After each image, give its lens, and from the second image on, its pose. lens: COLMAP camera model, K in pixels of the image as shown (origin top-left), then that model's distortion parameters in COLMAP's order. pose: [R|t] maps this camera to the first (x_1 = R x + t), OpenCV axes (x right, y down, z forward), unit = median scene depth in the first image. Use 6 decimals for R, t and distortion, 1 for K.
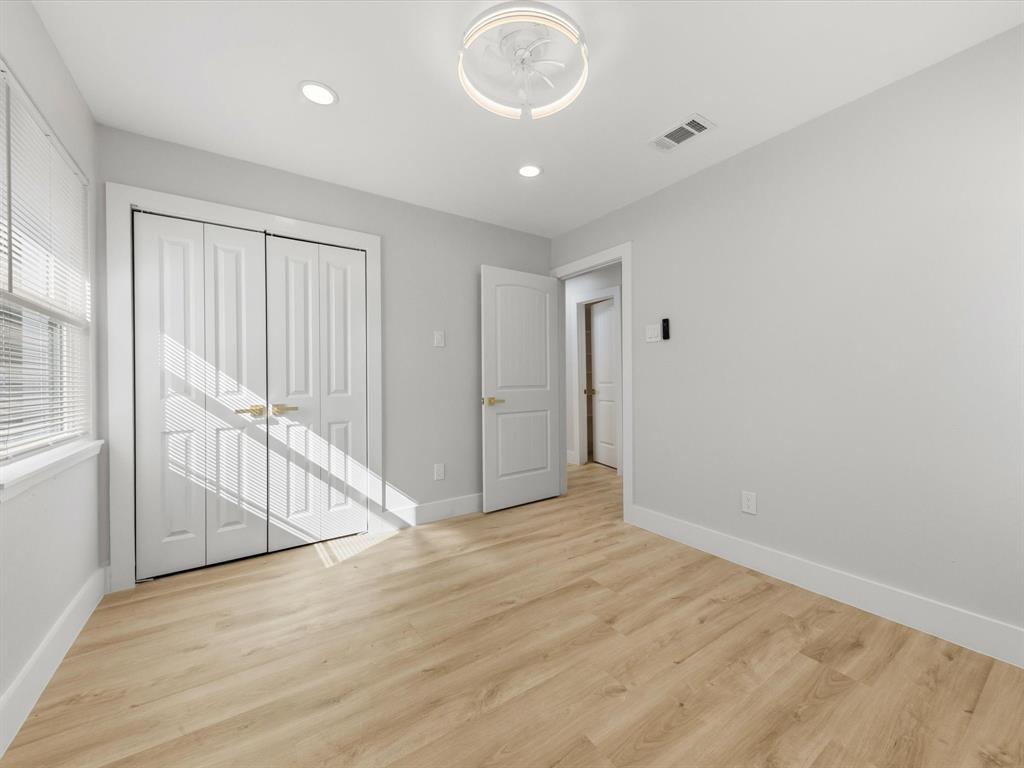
lens RADIAL K [[402.3, 0, 514.6], [0, 402.3, 383.8], [0, 0, 1]] dist [0.002589, -0.000126]
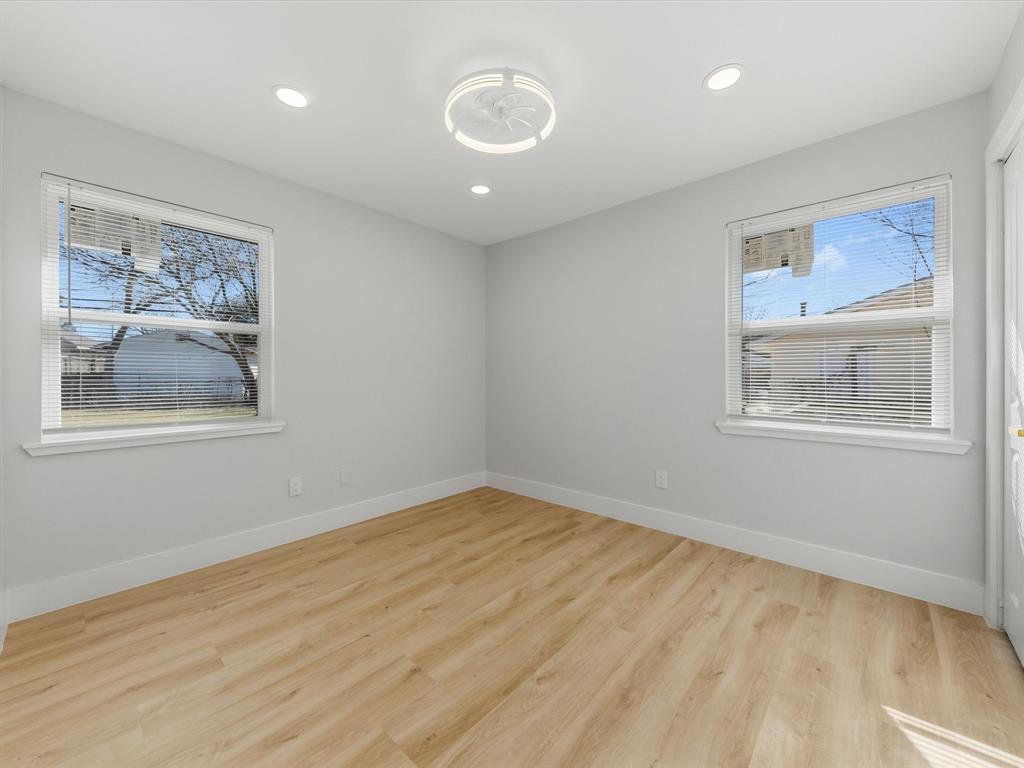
lens RADIAL K [[402.3, 0, 512.0], [0, 402.3, 376.6], [0, 0, 1]] dist [0.002589, -0.000126]
pose [[-0.971957, 0.007243, -0.235047, 0.233766], [0.005343, 0.999948, 0.008721, -0.026147], [0.235098, 0.007221, -0.971945, 1.859997]]
